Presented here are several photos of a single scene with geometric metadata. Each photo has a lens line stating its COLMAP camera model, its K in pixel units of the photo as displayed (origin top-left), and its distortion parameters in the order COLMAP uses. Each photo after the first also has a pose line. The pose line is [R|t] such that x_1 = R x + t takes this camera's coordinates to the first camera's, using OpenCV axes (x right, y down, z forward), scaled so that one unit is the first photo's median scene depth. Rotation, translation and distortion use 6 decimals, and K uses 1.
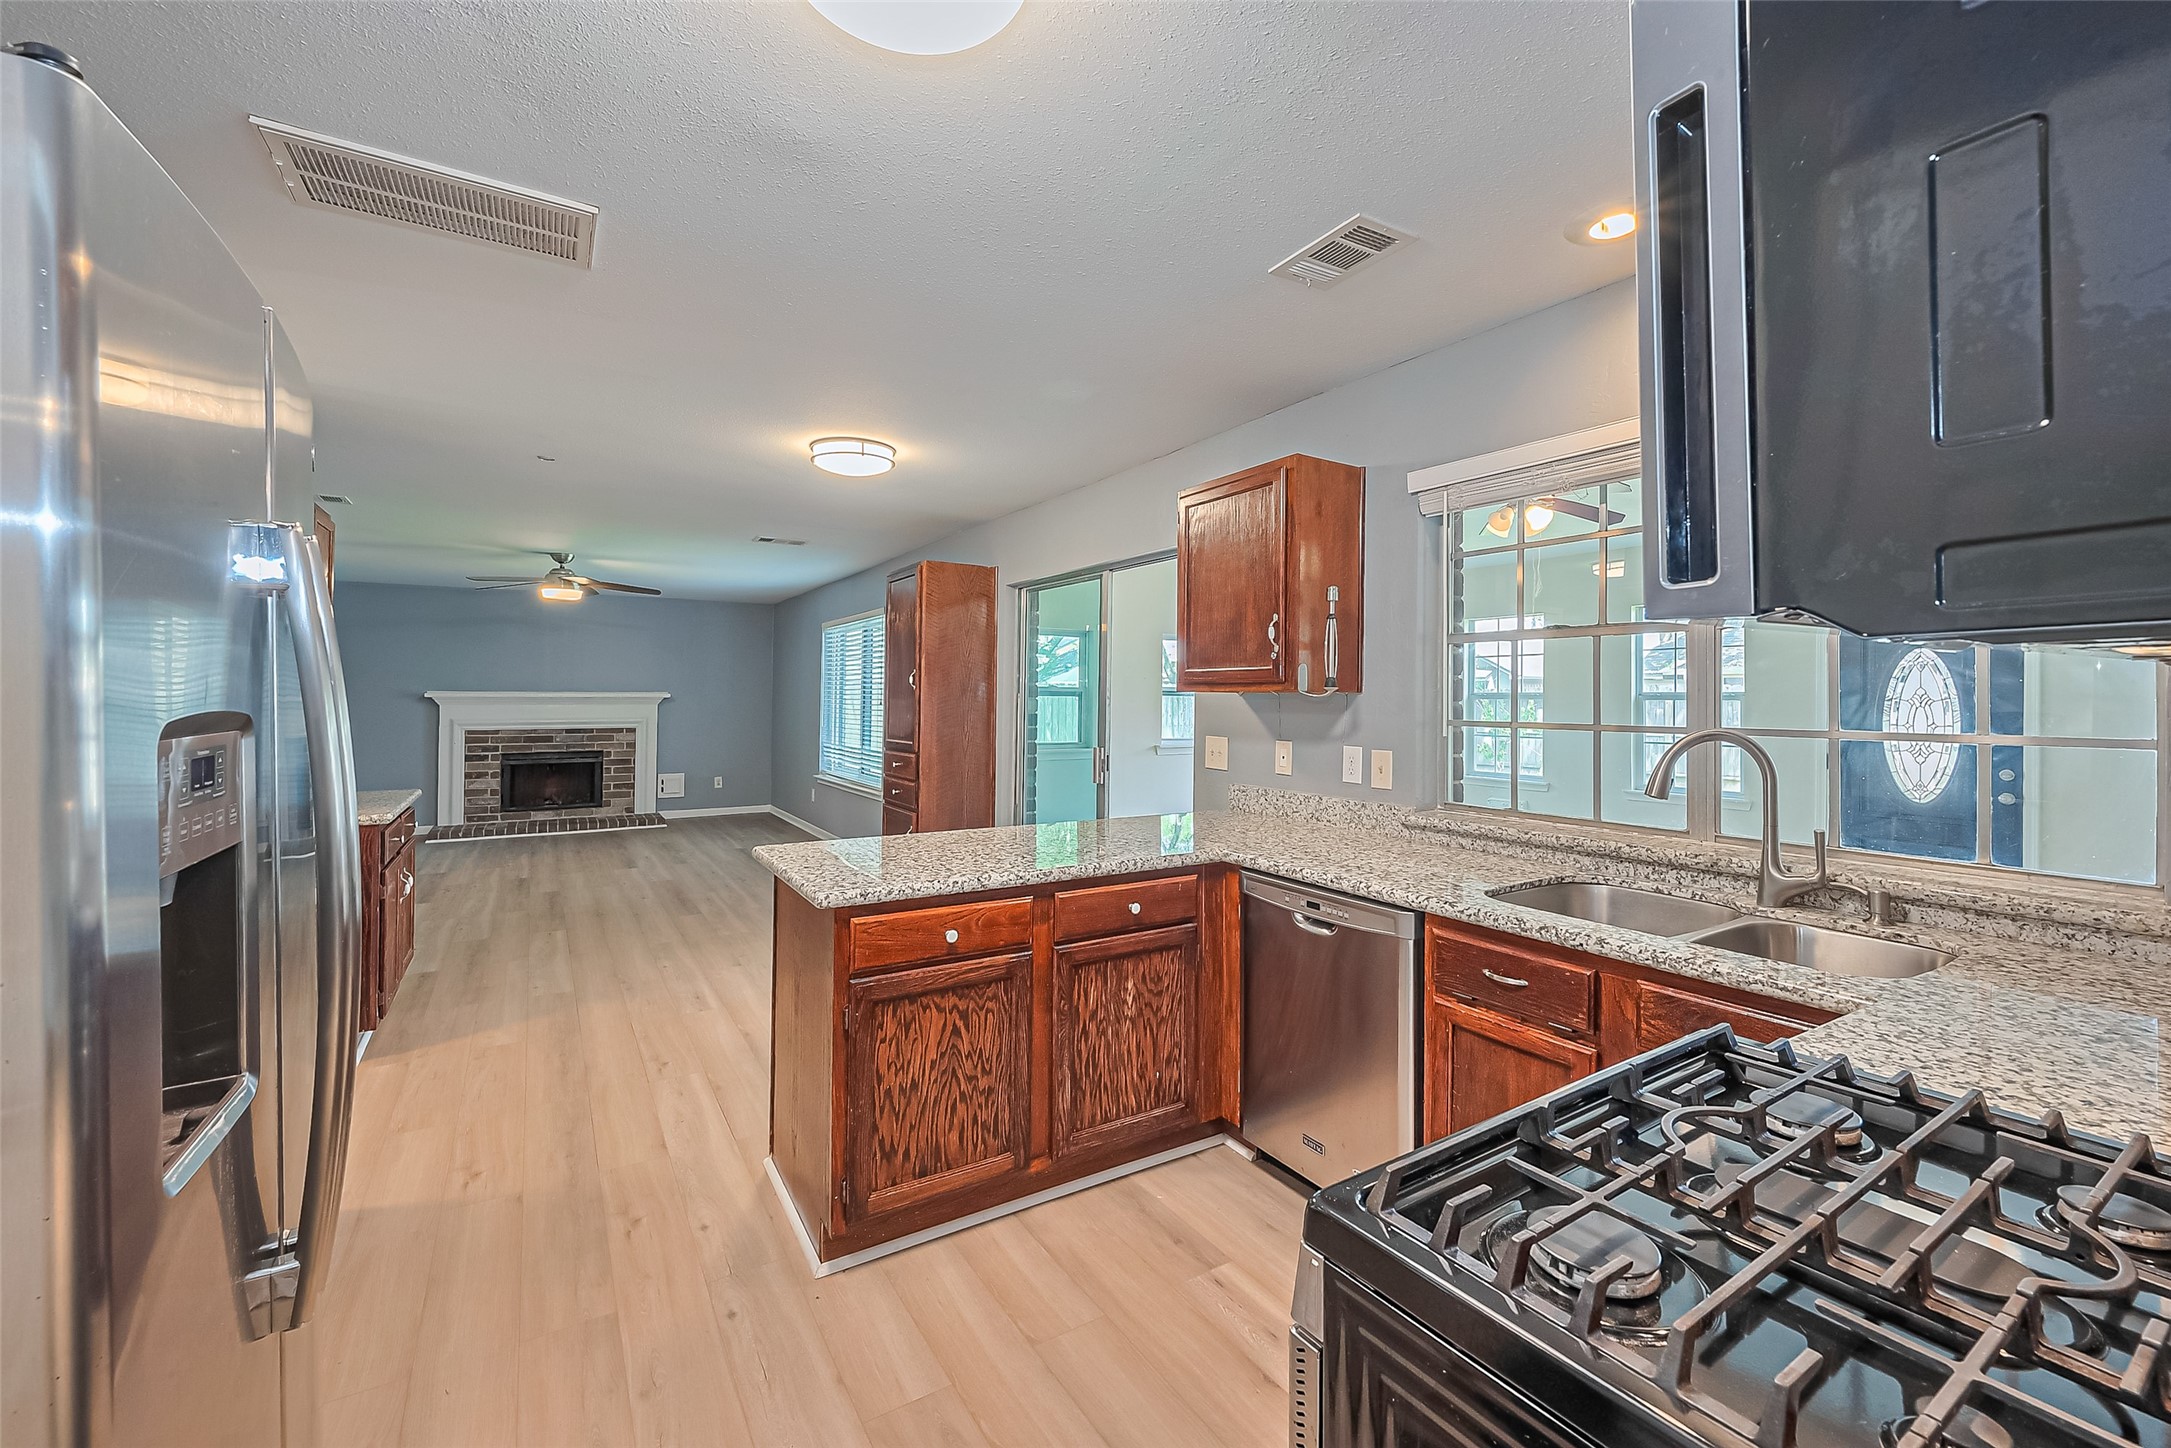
lens RADIAL K [[877.0, 0, 1077.8], [0, 877.0, 689.1], [0, 0, 1]] dist [0.002547, 0.000221]
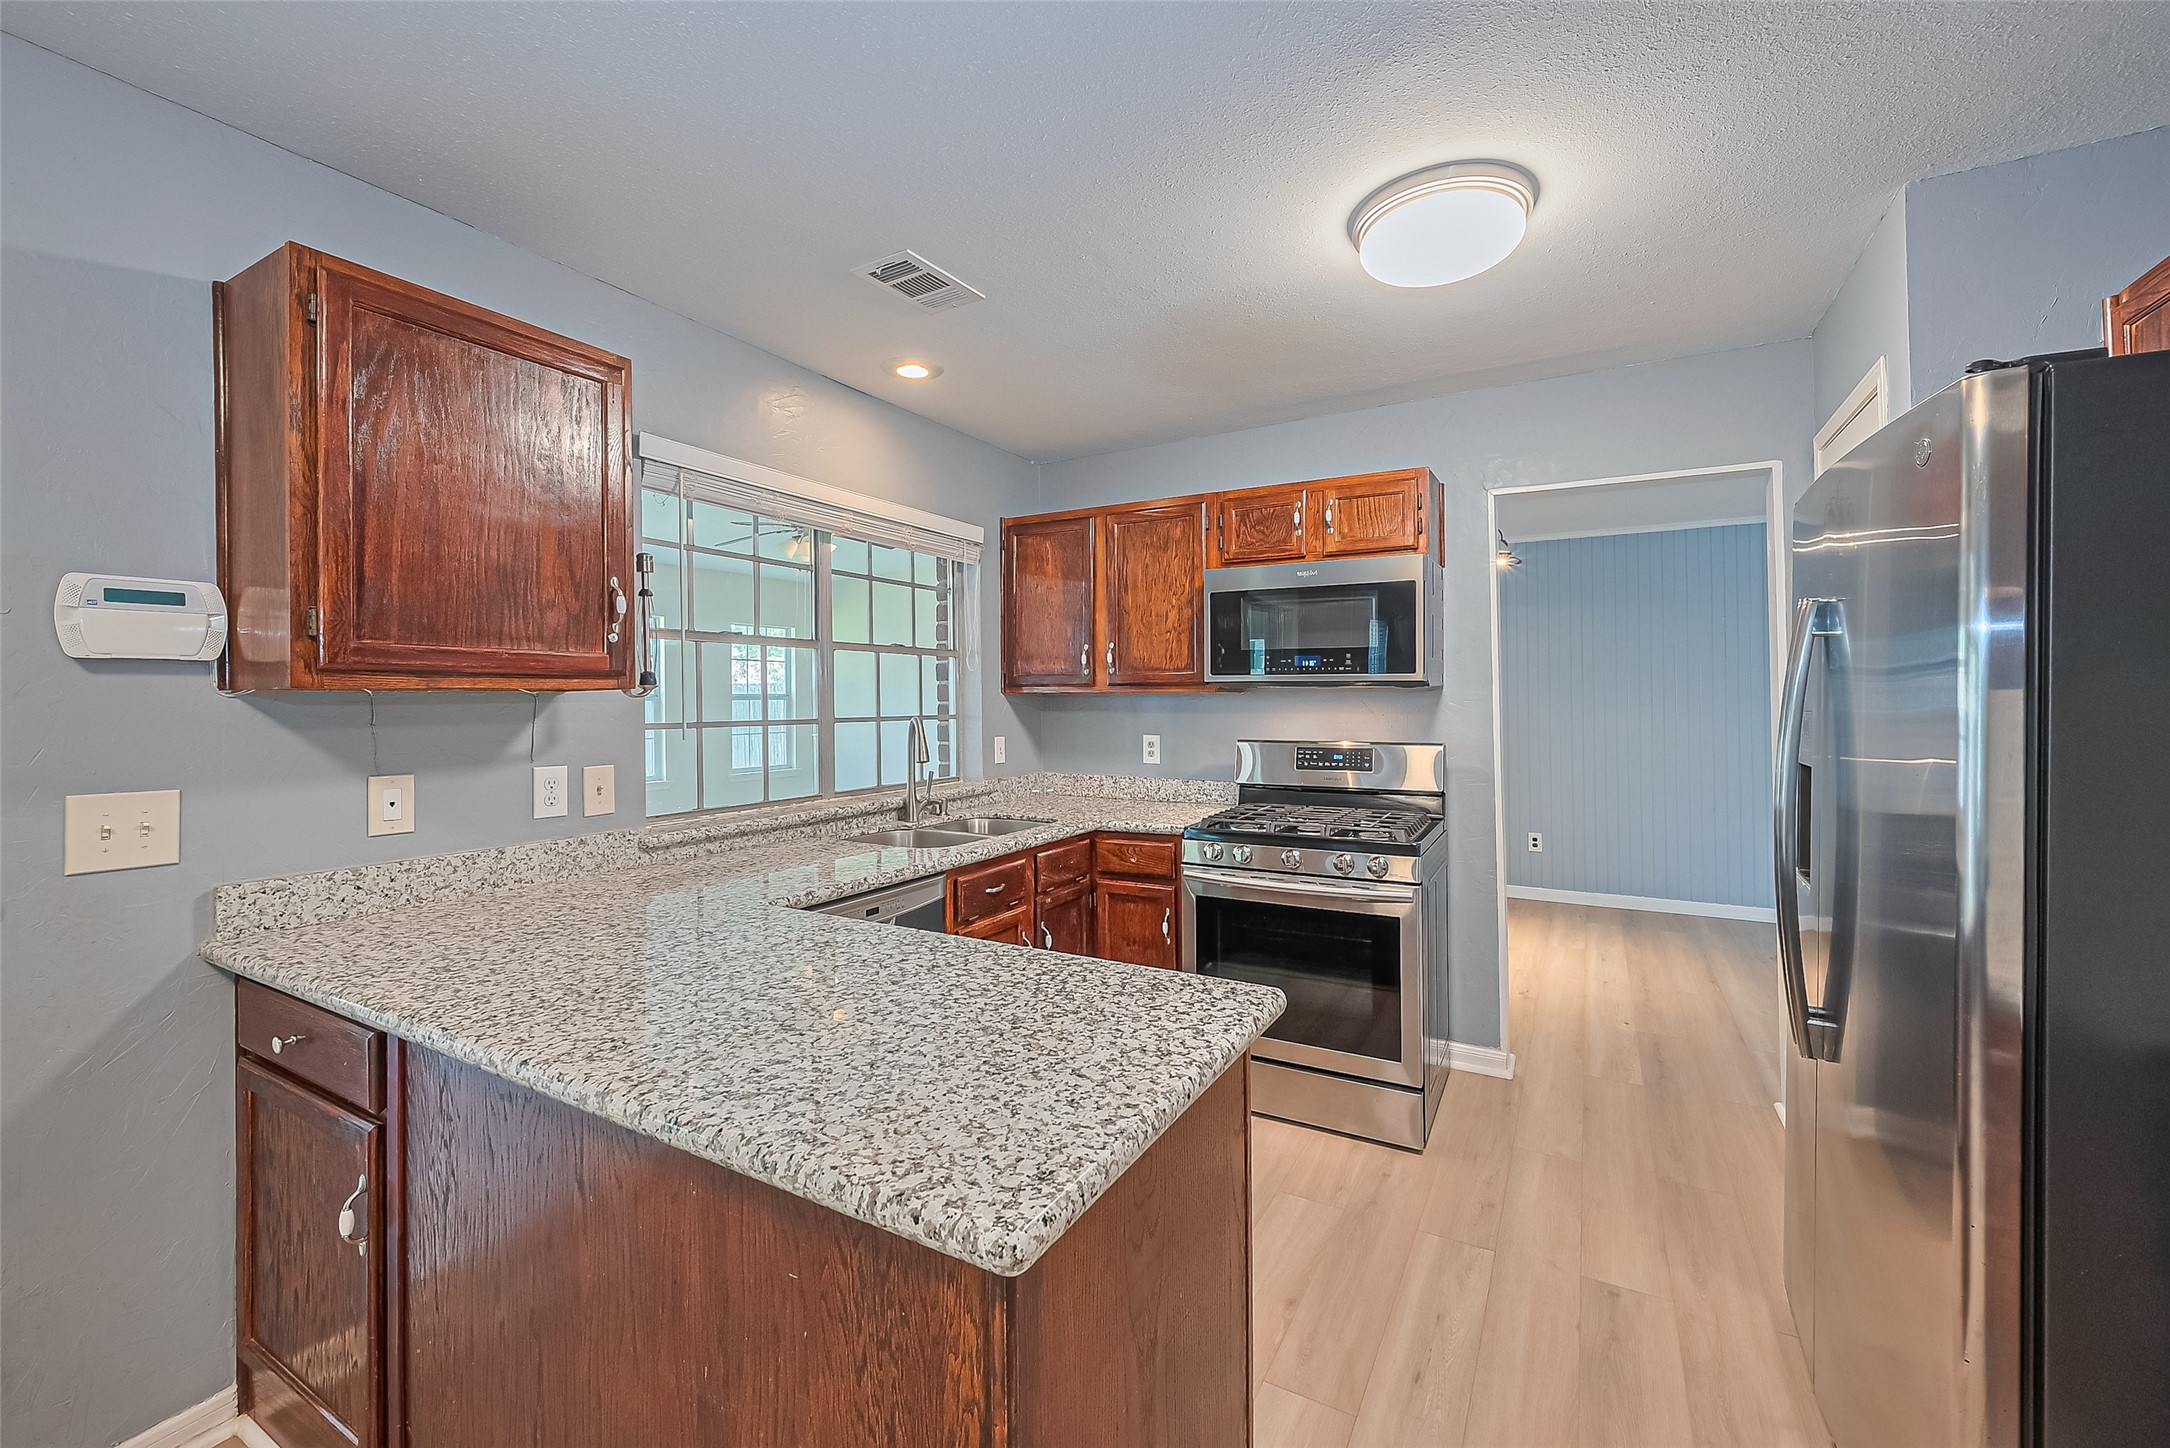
lens RADIAL K [[876.6, 0, 1084.1], [0, 876.6, 702.5], [0, 0, 1]] dist [0.002547, 0.000221]
pose [[-0.448921, -0.005625, 0.893554, -0.177001], [-0.002476, 0.999984, 0.005052, 0.002452], [-0.893568, 0.000056, -0.448928, 0.308925]]
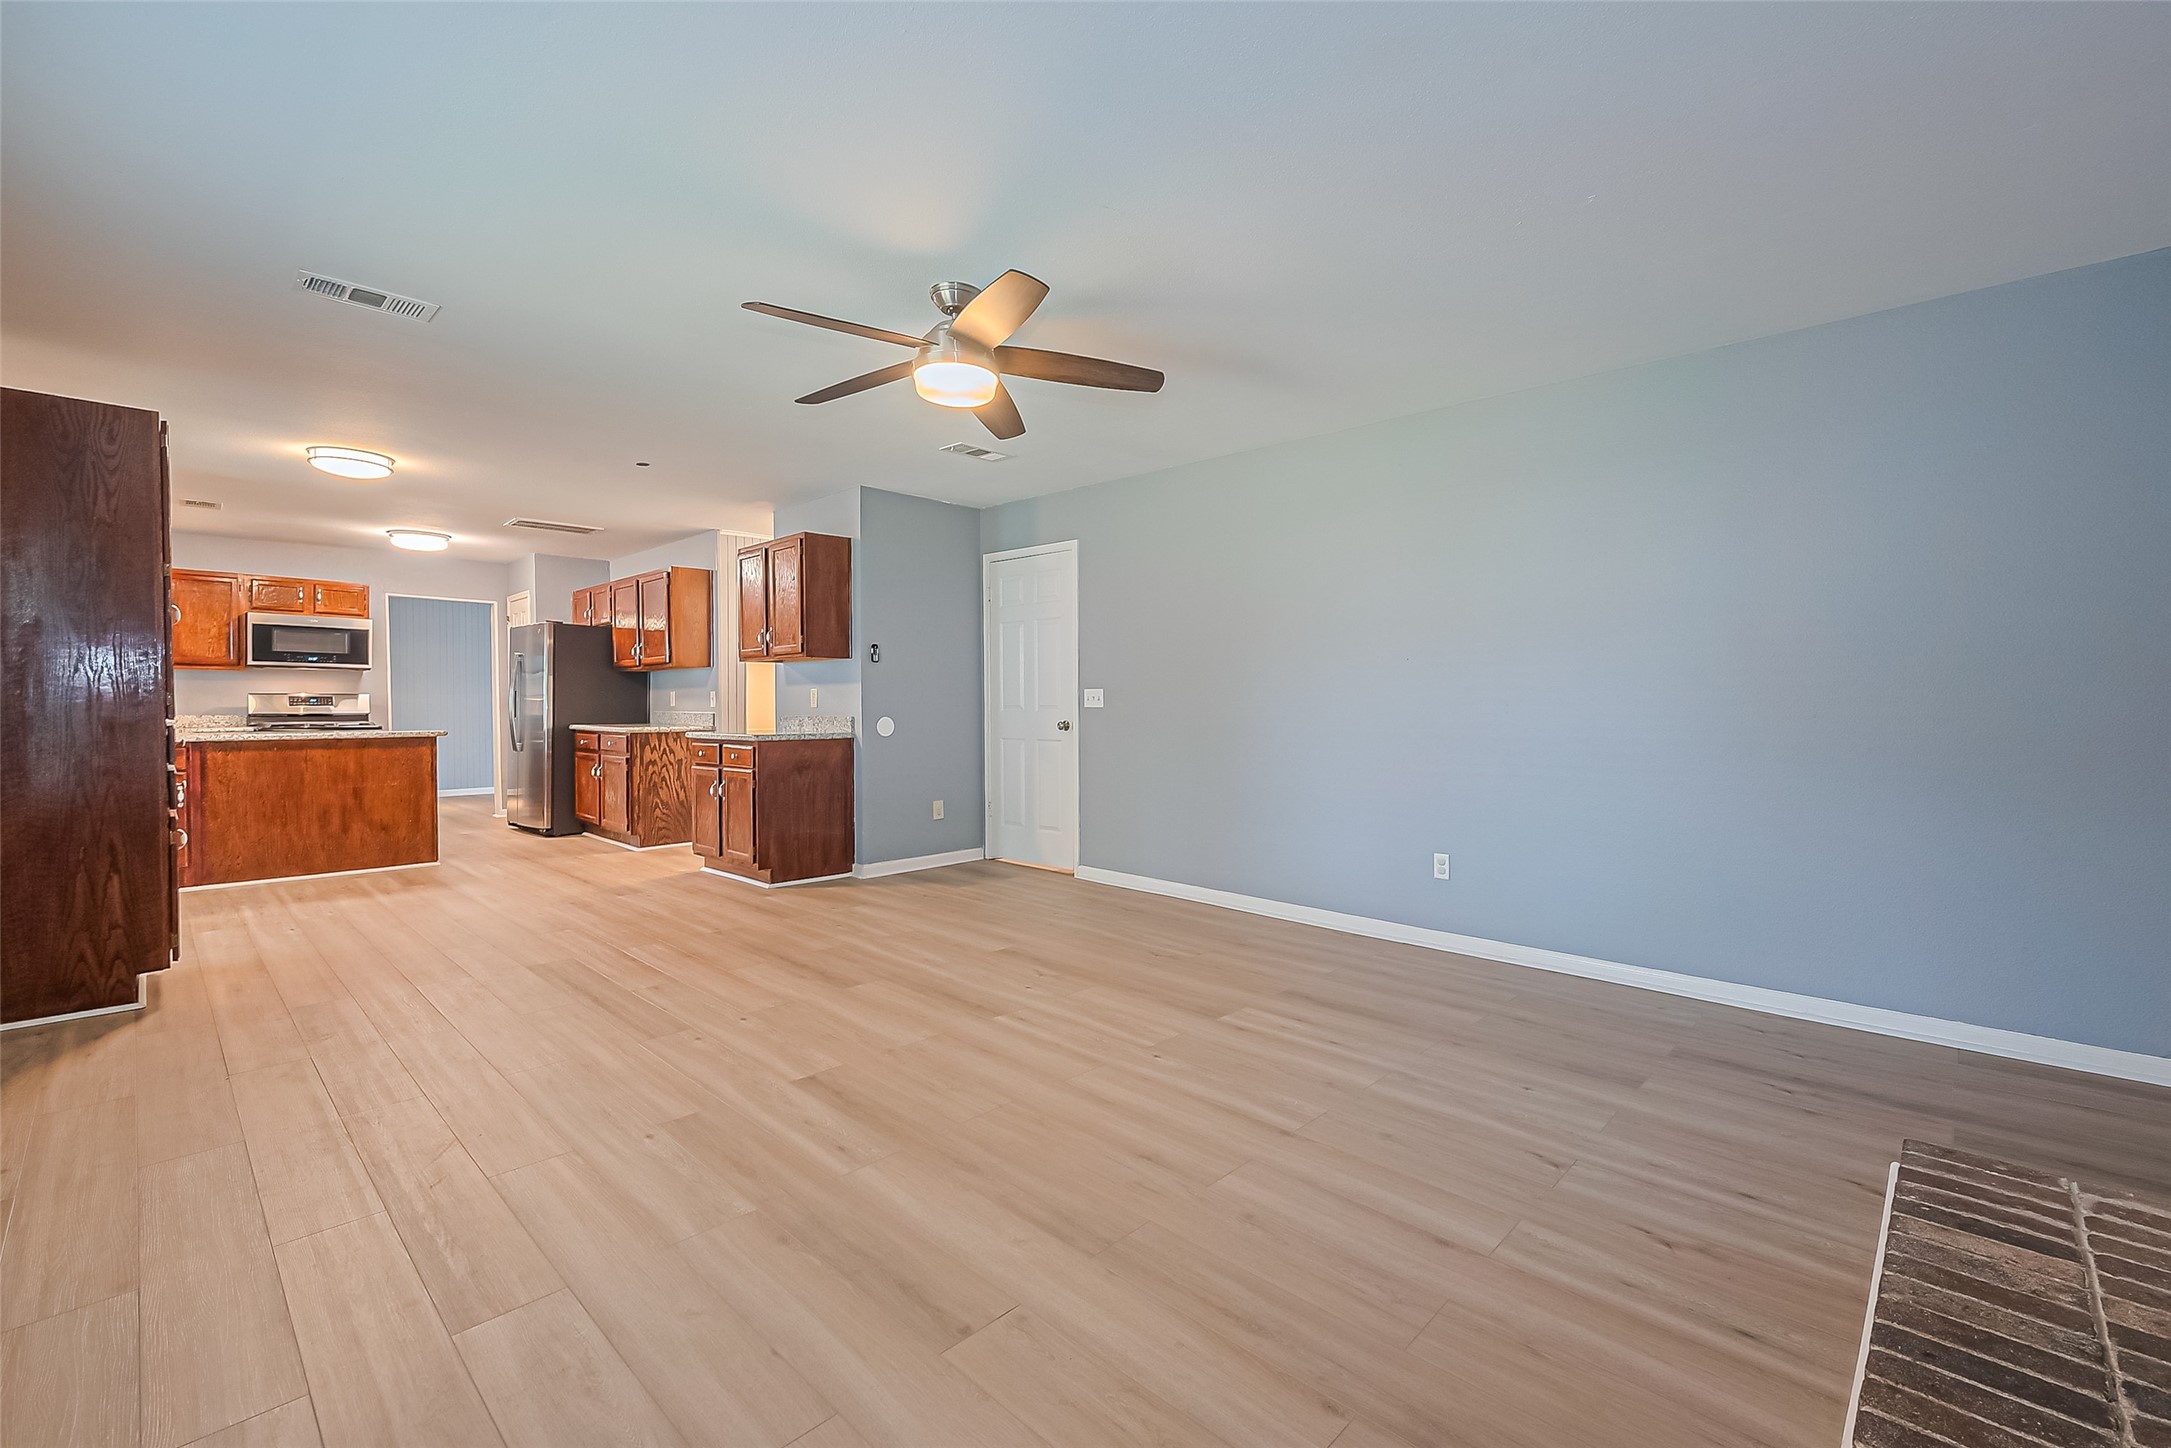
lens RADIAL K [[923.3, 0, 1094.3], [0, 923.3, 719.8], [0, 0, 1]] dist [0.000947, 0.000060]
pose [[-0.970814, -0.000041, -0.239834, -0.419049], [-0.001350, 0.999985, 0.005292, 0.041127], [0.239830, 0.005461, -0.970799, 1.112732]]
